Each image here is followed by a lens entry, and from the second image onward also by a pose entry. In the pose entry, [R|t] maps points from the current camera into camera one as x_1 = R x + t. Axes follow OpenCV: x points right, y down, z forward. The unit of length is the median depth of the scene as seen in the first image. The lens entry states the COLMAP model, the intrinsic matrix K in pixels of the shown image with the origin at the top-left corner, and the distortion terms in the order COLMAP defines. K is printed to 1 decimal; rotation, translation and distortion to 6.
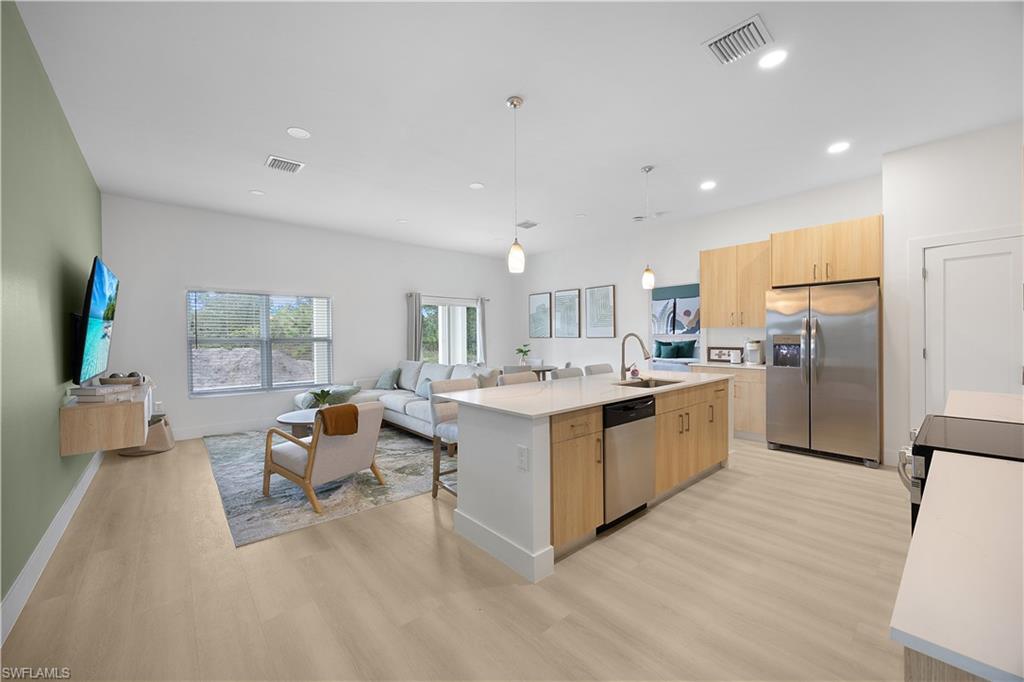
lens RADIAL K [[394.5, 0, 512.0], [0, 394.5, 341.0], [0, 0, 1]] dist [-0.006006, 0.000155]
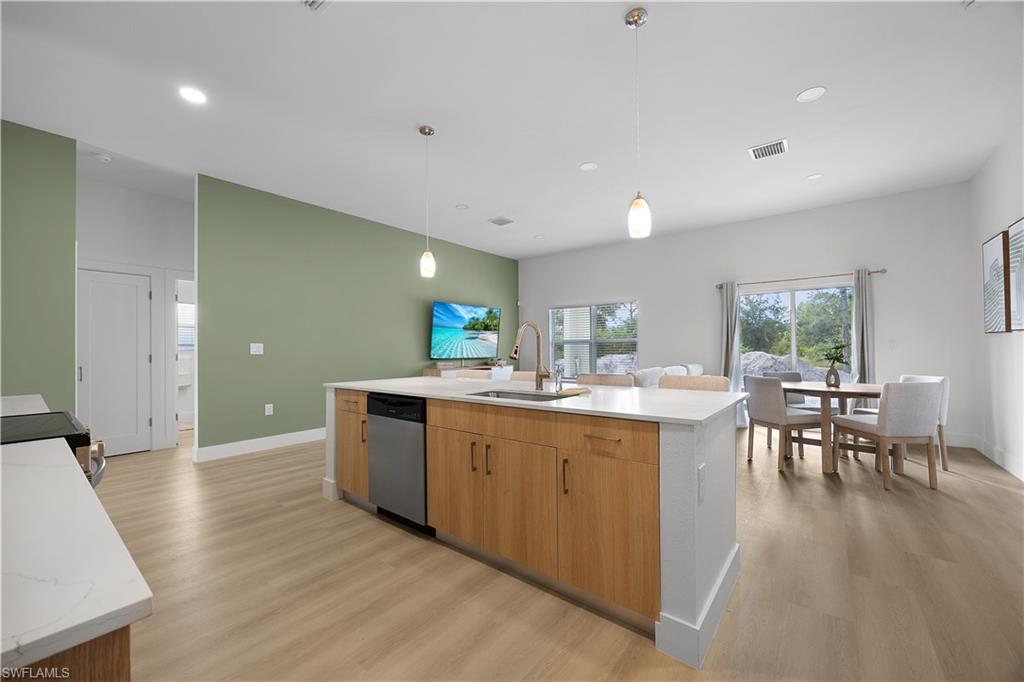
lens RADIAL K [[403.0, 0, 512.0], [0, 403.0, 341.0], [0, 0, 1]] dist [-0.000045, -0.000017]
pose [[0.181238, -0.007576, -0.983410, 0.791498], [-0.006780, 0.999937, -0.008953, 0.015635], [0.983416, 0.008290, 0.181176, 0.666800]]
